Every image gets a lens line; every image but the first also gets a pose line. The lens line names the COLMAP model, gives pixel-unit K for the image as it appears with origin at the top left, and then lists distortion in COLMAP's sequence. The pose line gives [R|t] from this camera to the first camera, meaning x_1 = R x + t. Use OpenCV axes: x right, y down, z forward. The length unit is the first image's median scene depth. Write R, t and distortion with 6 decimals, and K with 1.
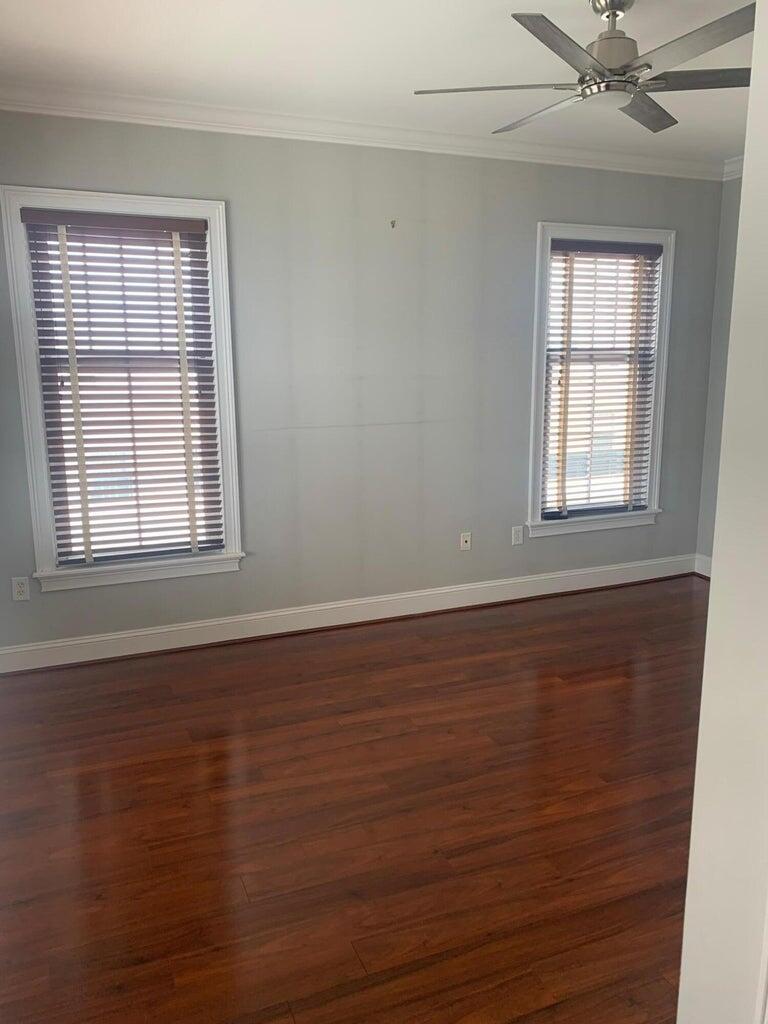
lens RADIAL K [[776.3, 0, 389.6], [0, 776.3, 506.2], [0, 0, 1]] dist [0.043623, -0.026357]
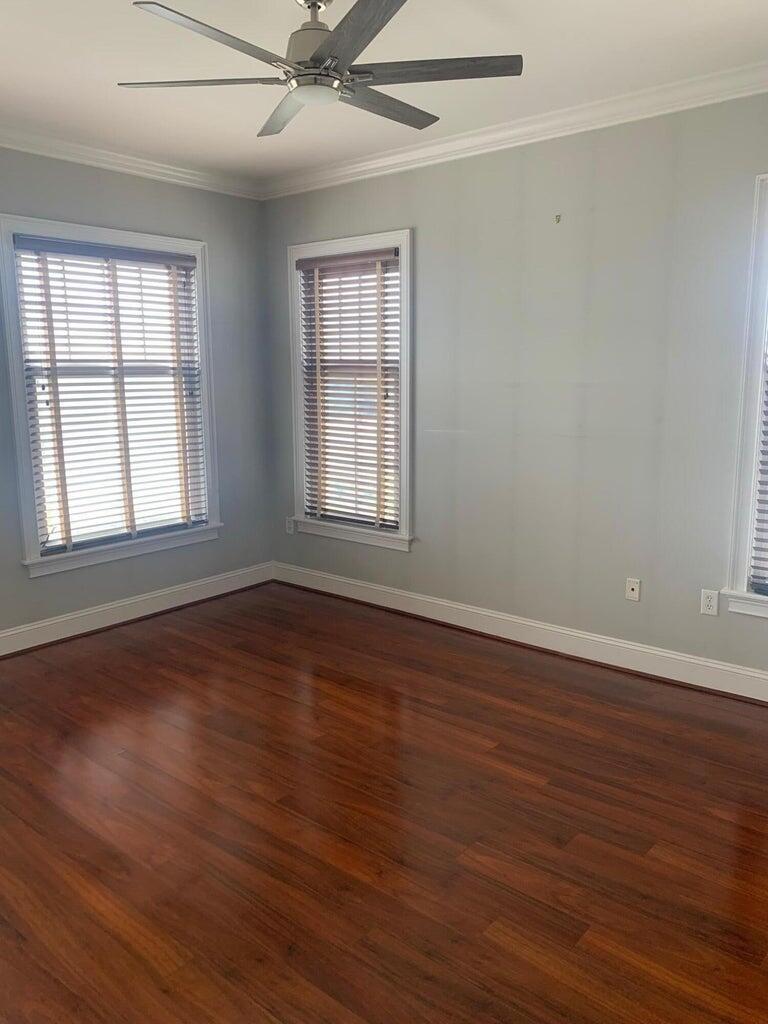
lens RADIAL K [[776.3, 0, 389.4], [0, 776.3, 516.4], [0, 0, 1]] dist [0.043623, -0.026357]
pose [[0.465125, 0.171546, -0.868465, 0.842873], [-0.166842, 0.980450, 0.104310, -0.090550], [0.869381, 0.096379, 0.484653, 0.460643]]
